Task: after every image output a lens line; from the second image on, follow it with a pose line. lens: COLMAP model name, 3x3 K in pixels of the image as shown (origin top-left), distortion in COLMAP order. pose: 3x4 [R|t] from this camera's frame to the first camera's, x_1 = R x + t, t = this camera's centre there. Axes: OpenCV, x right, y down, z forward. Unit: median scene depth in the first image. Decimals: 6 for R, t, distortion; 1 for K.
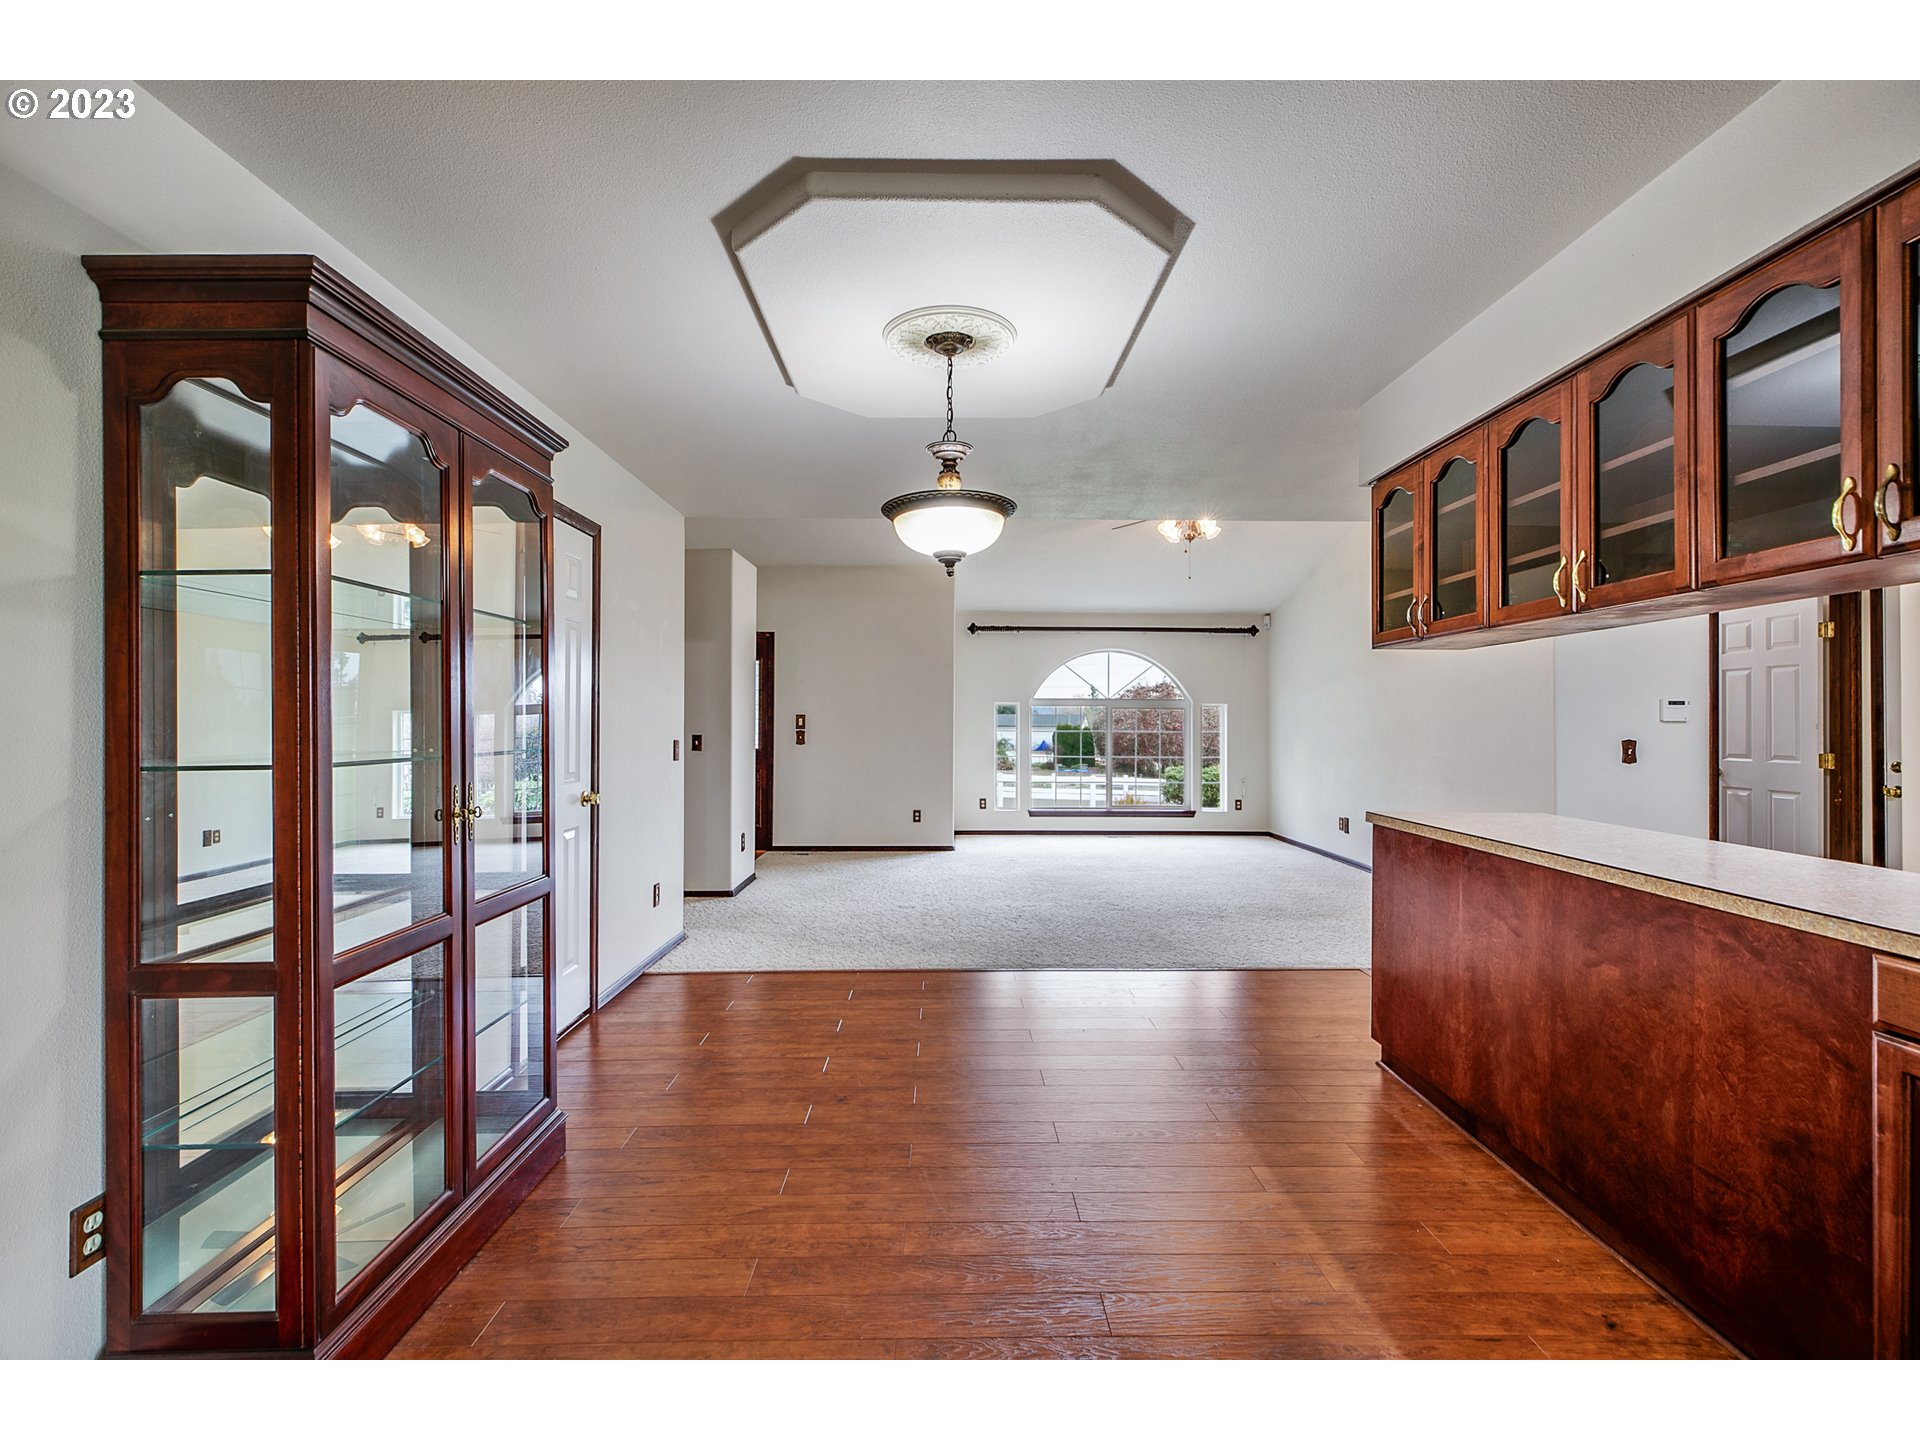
lens RADIAL K [[868.1, 0, 960.0], [0, 868.1, 720.0], [0, 0, 1]] dist [0.003926, -0.000190]
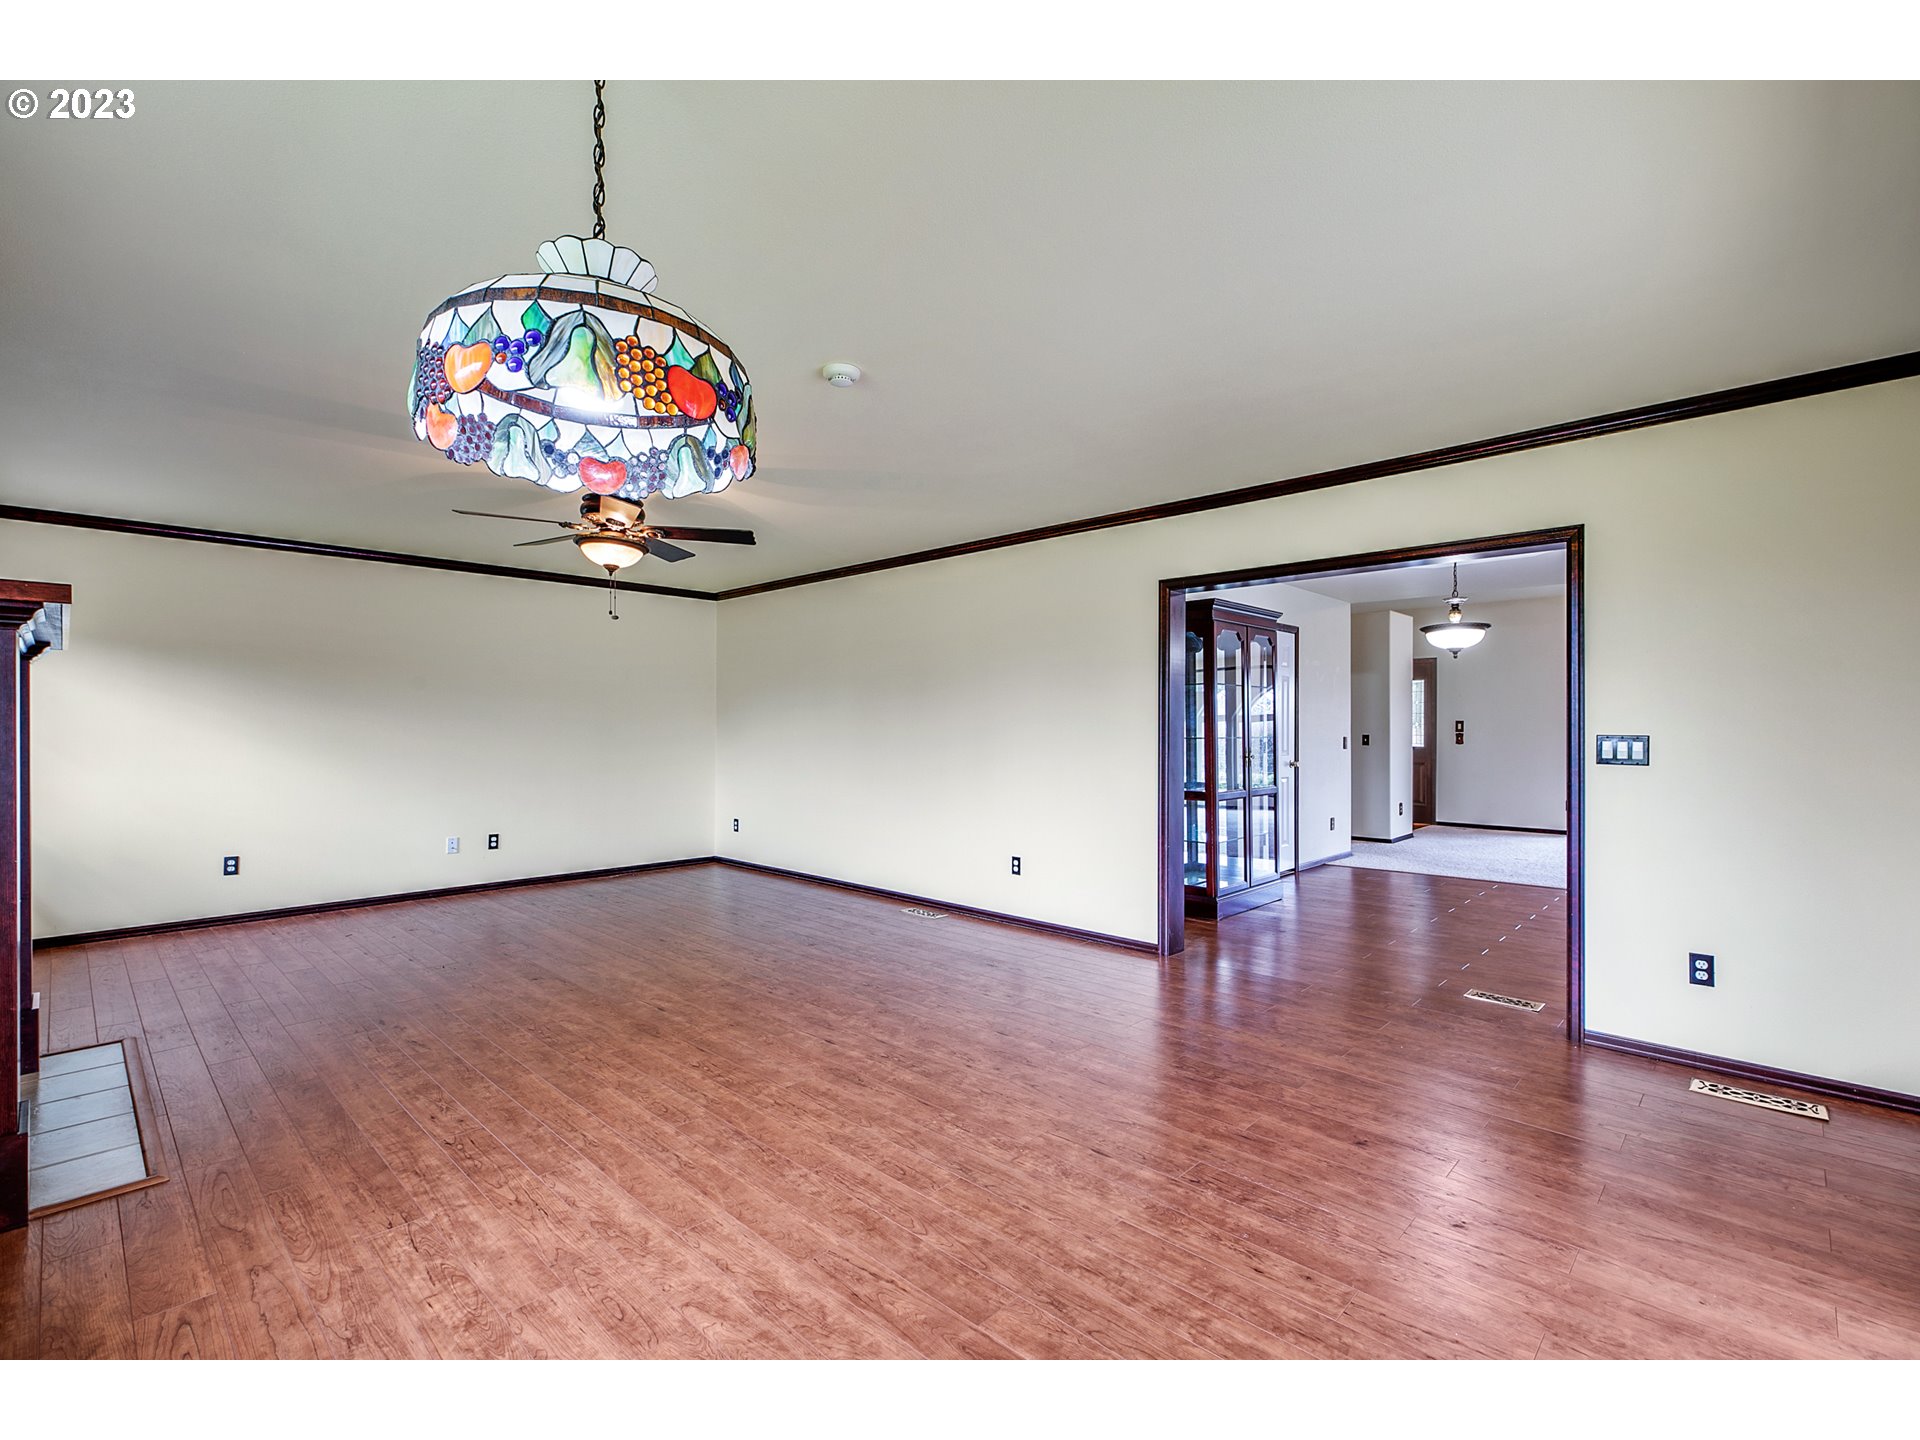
lens RADIAL K [[868.1, 0, 960.0], [0, 868.1, 720.0], [0, 0, 1]] dist [0.003926, -0.000190]
pose [[0.711791, -0.006056, -0.702365, 0.339660], [0.001923, 0.999976, -0.006673, -0.000303], [0.702388, 0.003399, 0.711786, -0.759334]]
